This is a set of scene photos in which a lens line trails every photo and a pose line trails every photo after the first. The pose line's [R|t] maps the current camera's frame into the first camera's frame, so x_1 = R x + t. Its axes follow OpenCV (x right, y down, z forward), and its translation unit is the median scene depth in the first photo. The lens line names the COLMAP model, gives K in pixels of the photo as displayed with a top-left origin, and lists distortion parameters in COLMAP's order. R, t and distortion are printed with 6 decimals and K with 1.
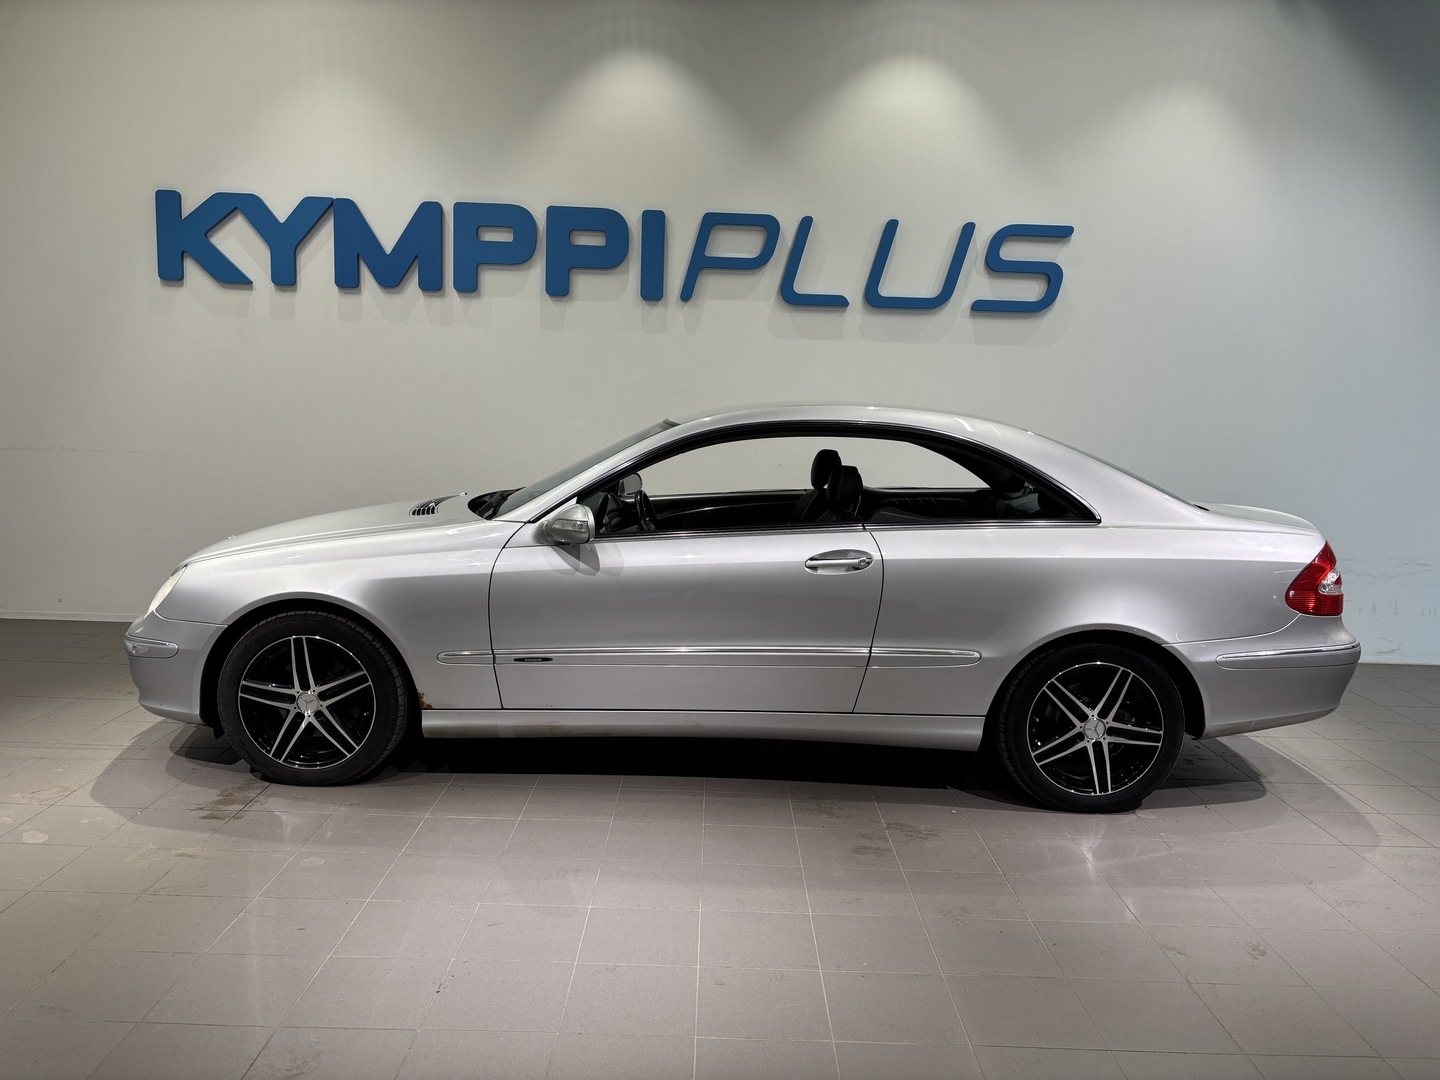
lens RADIAL K [[1094.1, 0, 725.3], [0, 1094.1, 541.7], [0, 0, 1]] dist [0.042999, -0.047137]
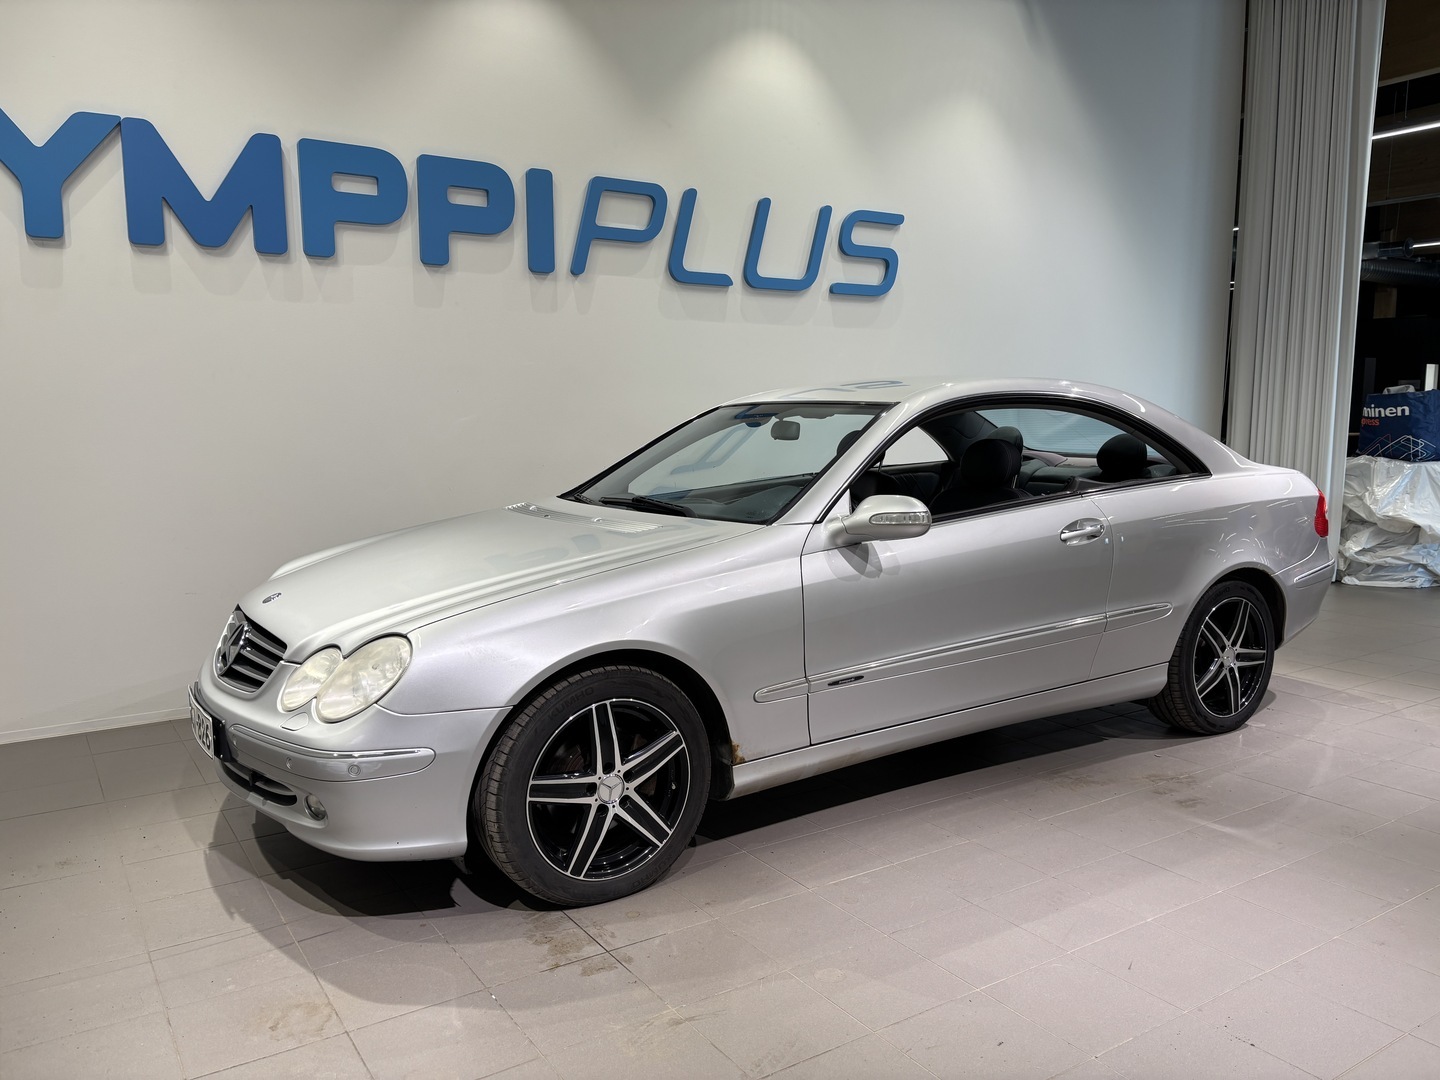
lens RADIAL K [[1094.1, 0, 716.8], [0, 1094.1, 545.2], [0, 0, 1]] dist [0.042999, -0.047137]
pose [[0.838694, -0.106016, 0.534184, -0.440740], [0.103620, 0.994015, 0.034586, -0.023766], [-0.534654, 0.026345, 0.844660, 0.203826]]
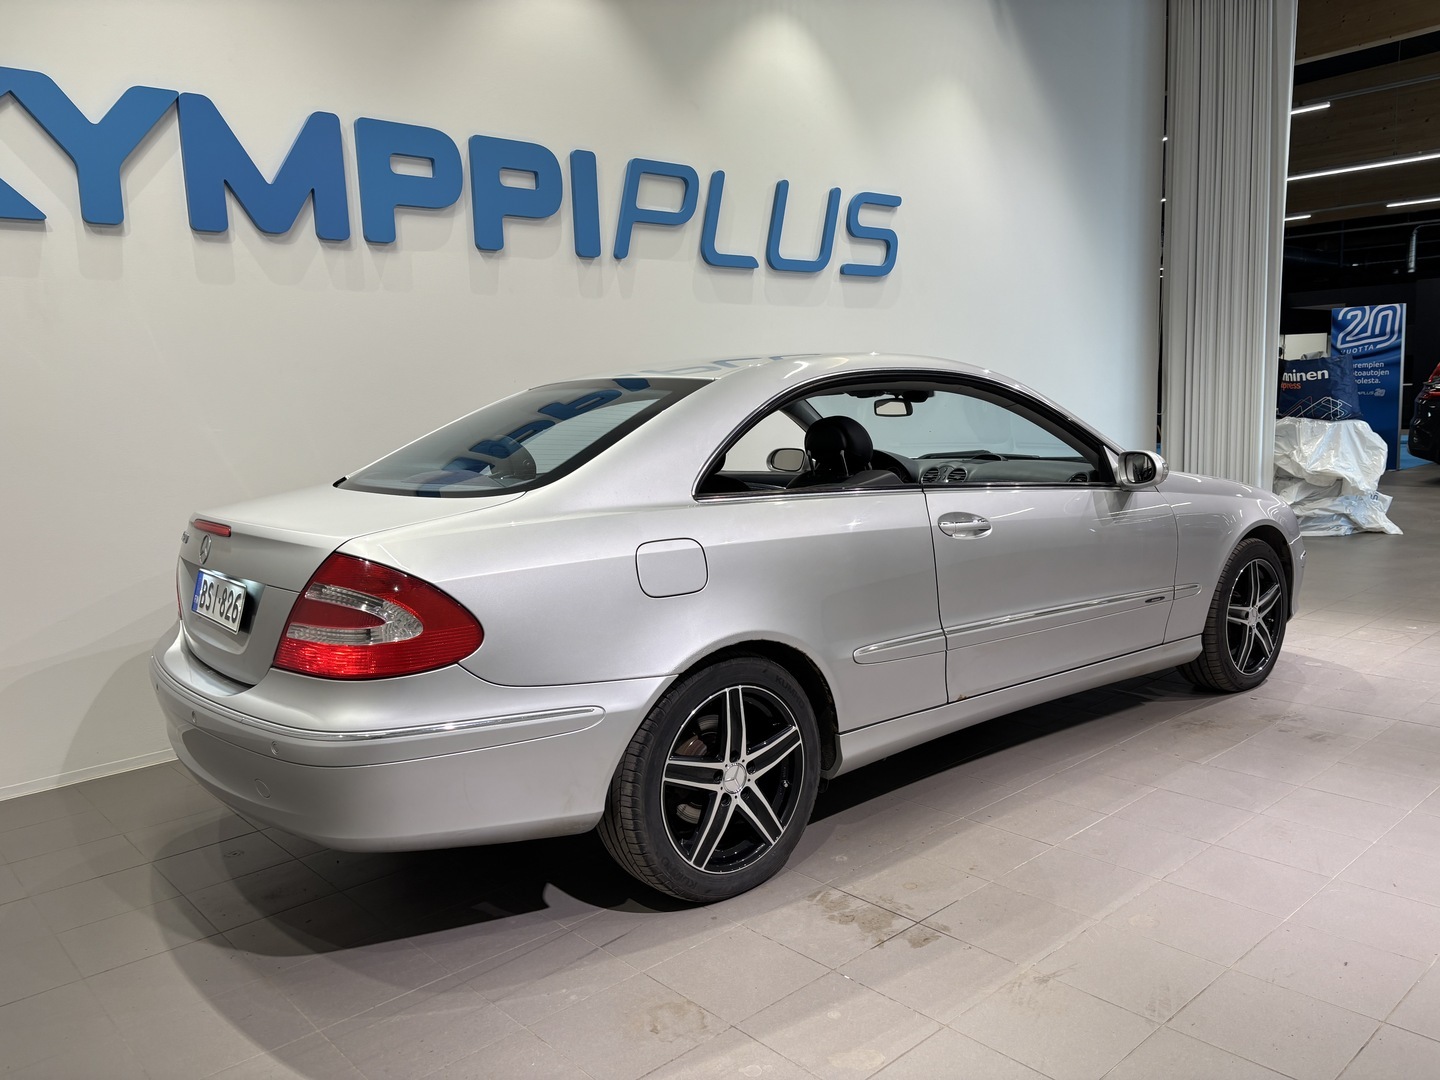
lens RADIAL K [[1094.1, 0, 725.4], [0, 1094.1, 543.9], [0, 0, 1]] dist [0.042999, -0.047137]
pose [[0.739876, -0.154170, 0.654840, -0.582134], [0.149115, 0.986757, 0.063836, -0.042180], [-0.656010, 0.050416, 0.753067, 0.309488]]
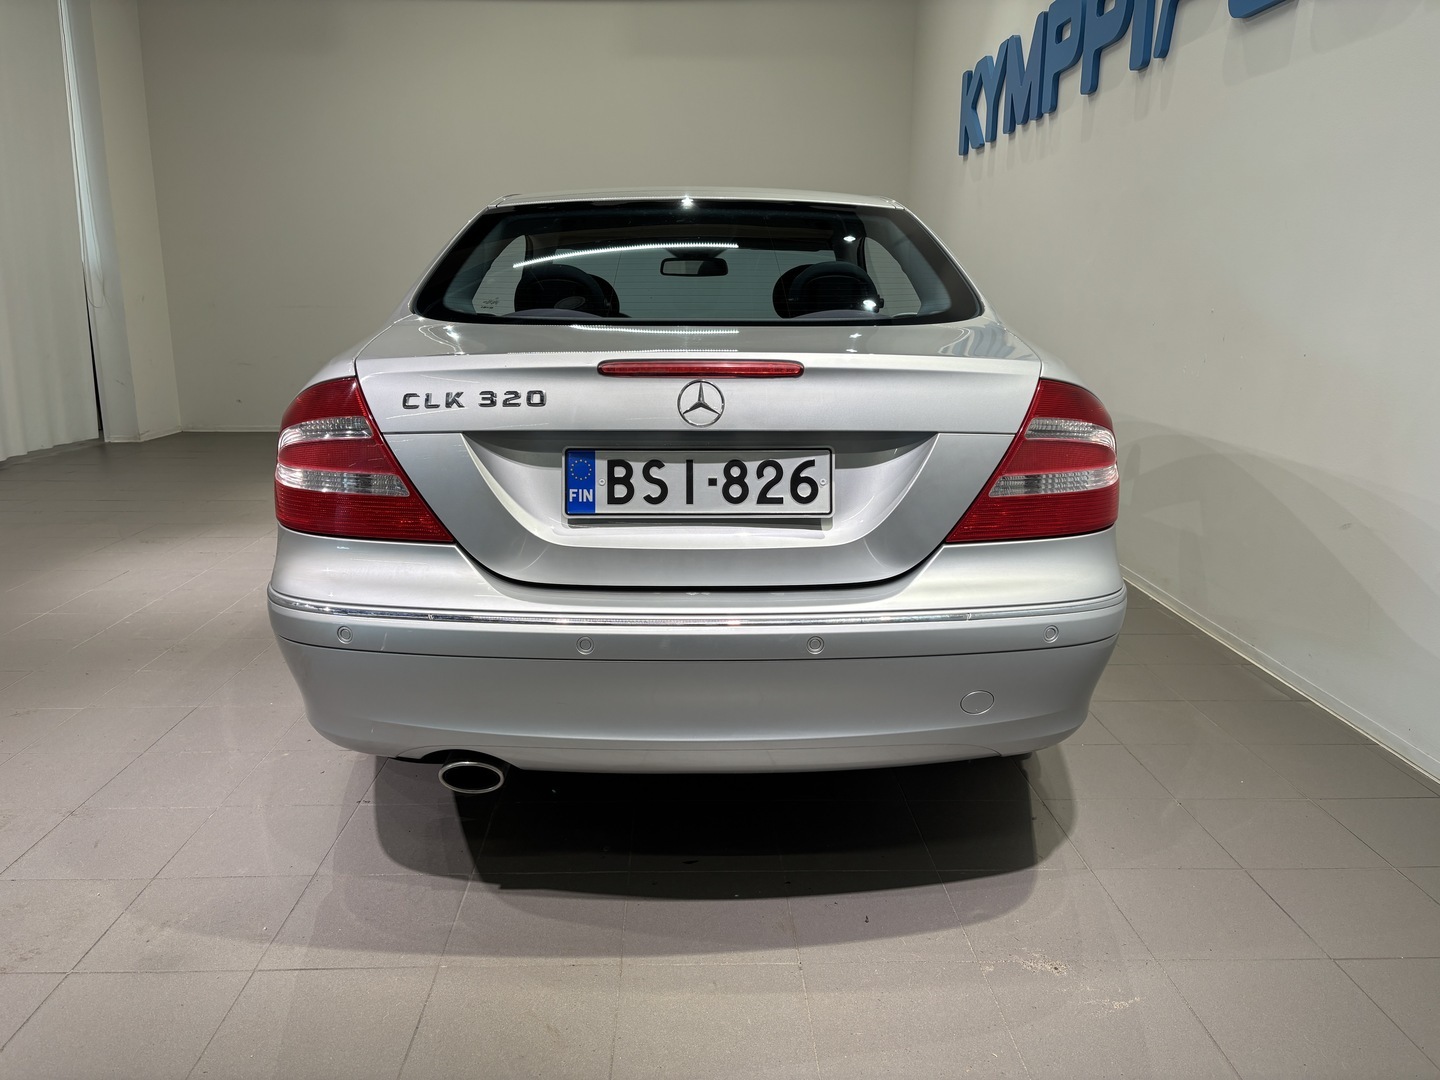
lens RADIAL K [[1094.1, 0, 713.6], [0, 1094.1, 550.5], [0, 0, 1]] dist [0.042999, -0.047137]
pose [[0.020608, 0.193968, -0.980791, 0.663111], [-0.134479, 0.972623, 0.189527, -0.025087], [0.990702, 0.127990, 0.046129, 0.755093]]
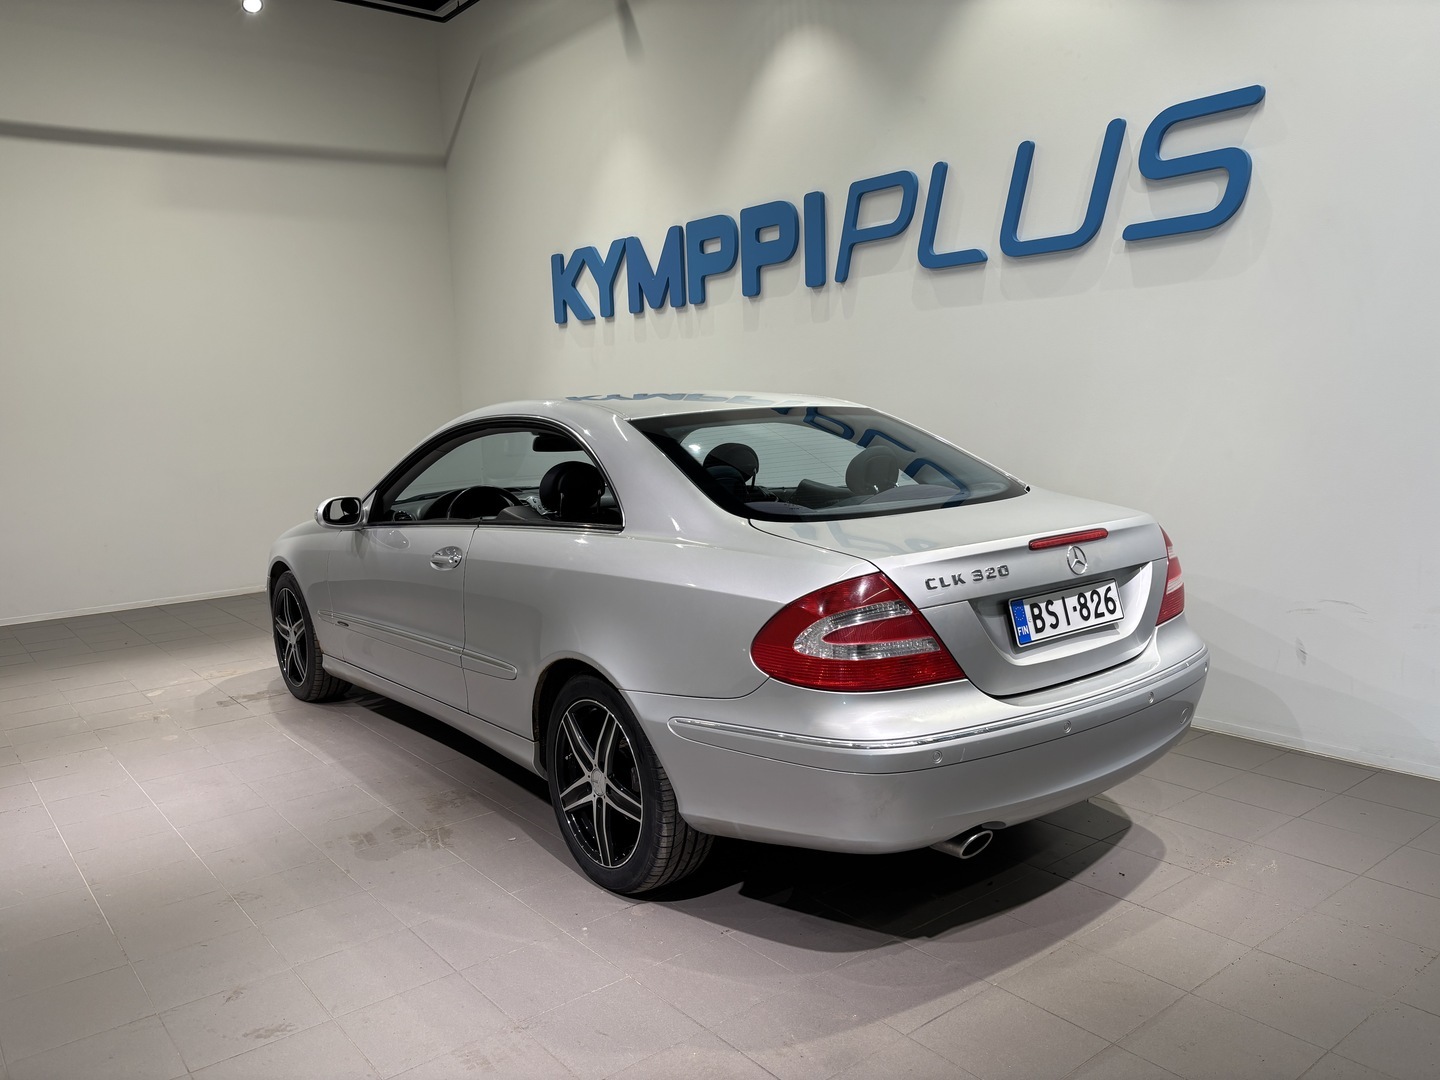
lens RADIAL K [[1094.1, 0, 712.4], [0, 1094.1, 538.9], [0, 0, 1]] dist [0.042999, -0.047137]
pose [[0.611568, 0.046299, -0.789836, 0.644236], [-0.047430, 0.998636, 0.021813, -0.019766], [0.789769, 0.024122, 0.612930, 0.357066]]
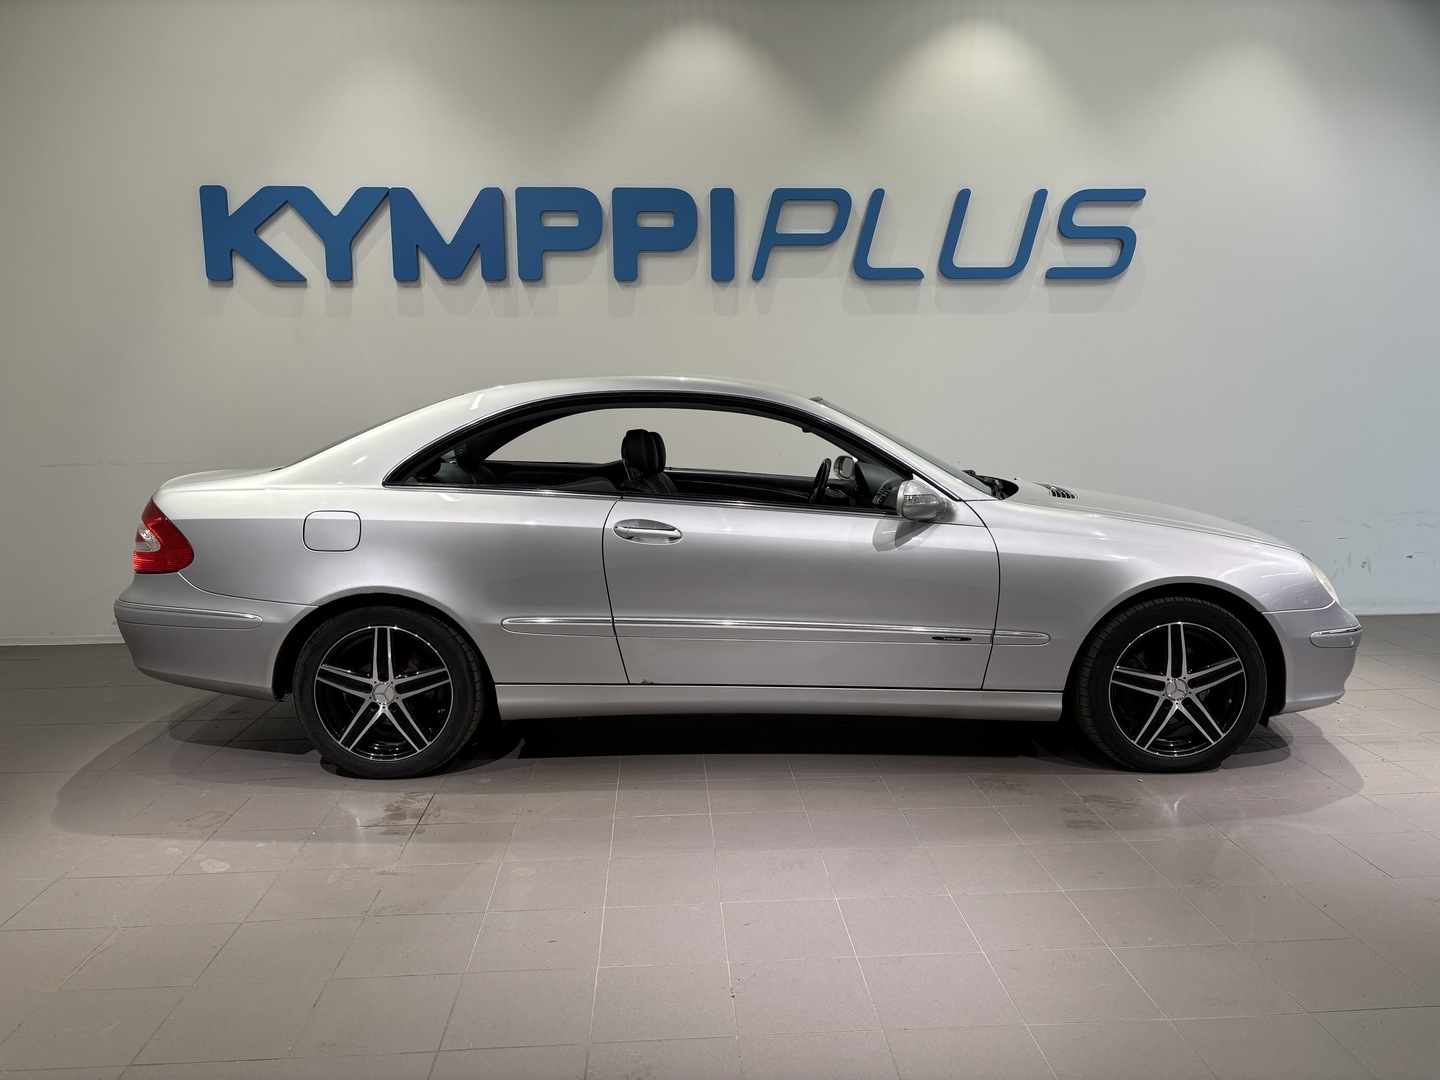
lens RADIAL K [[1094.1, 0, 728.0], [0, 1094.1, 548.9], [0, 0, 1]] dist [0.042999, -0.047137]
pose [[0.997396, -0.052240, 0.049718, -0.124957], [0.051643, 0.998578, 0.013212, 0.004592], [-0.050337, -0.010610, 0.998676, 0.024335]]
